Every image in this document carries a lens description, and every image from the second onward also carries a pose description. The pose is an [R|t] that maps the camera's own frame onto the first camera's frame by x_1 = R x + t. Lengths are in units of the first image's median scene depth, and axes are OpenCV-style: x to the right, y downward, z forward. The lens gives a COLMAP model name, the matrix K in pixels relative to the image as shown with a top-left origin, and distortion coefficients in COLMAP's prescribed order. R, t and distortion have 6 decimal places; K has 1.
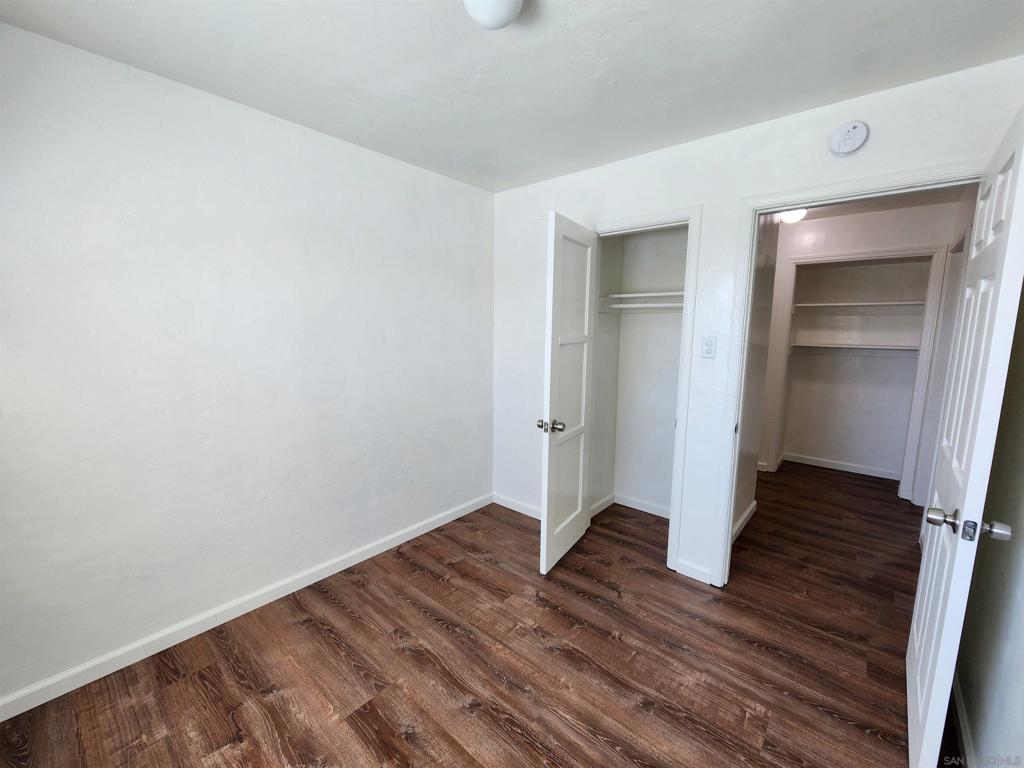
lens RADIAL K [[421.6, 0, 506.1], [0, 421.6, 382.5], [0, 0, 1]] dist [0.000156, -0.001712]
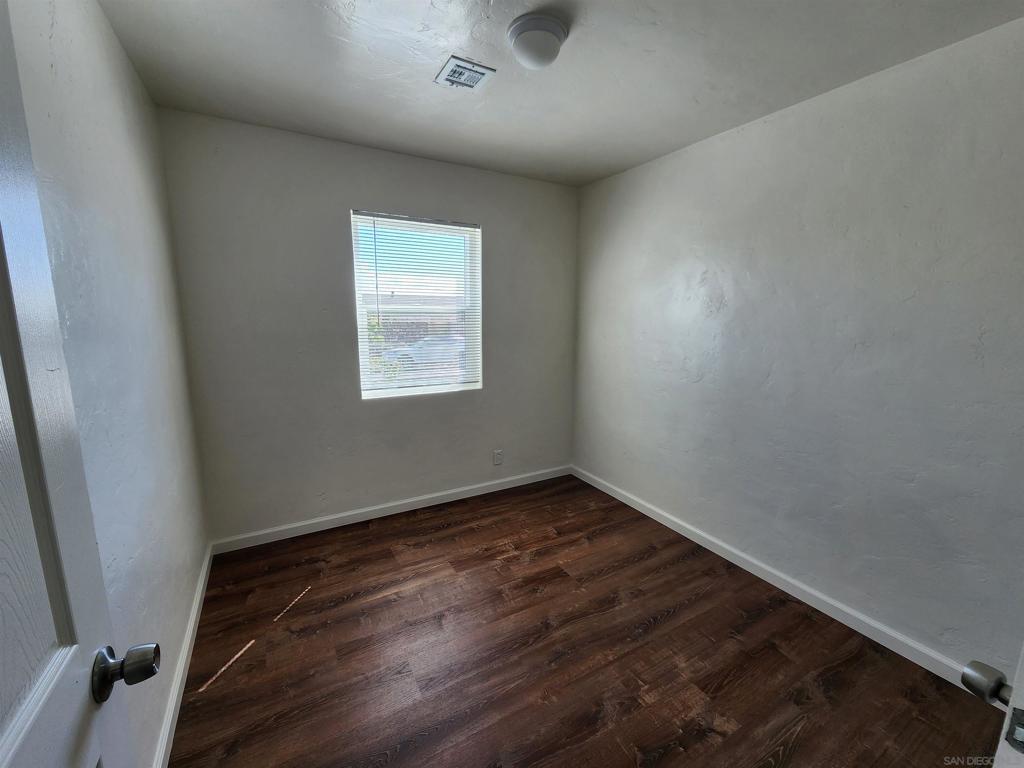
lens RADIAL K [[421.6, 0, 515.0], [0, 421.6, 387.1], [0, 0, 1]] dist [0.000156, -0.001712]
pose [[-0.320590, 0.157556, -0.934023, 0.807921], [-0.145404, 0.966196, 0.212892, -0.110109], [0.935991, 0.204062, -0.286843, 0.933785]]
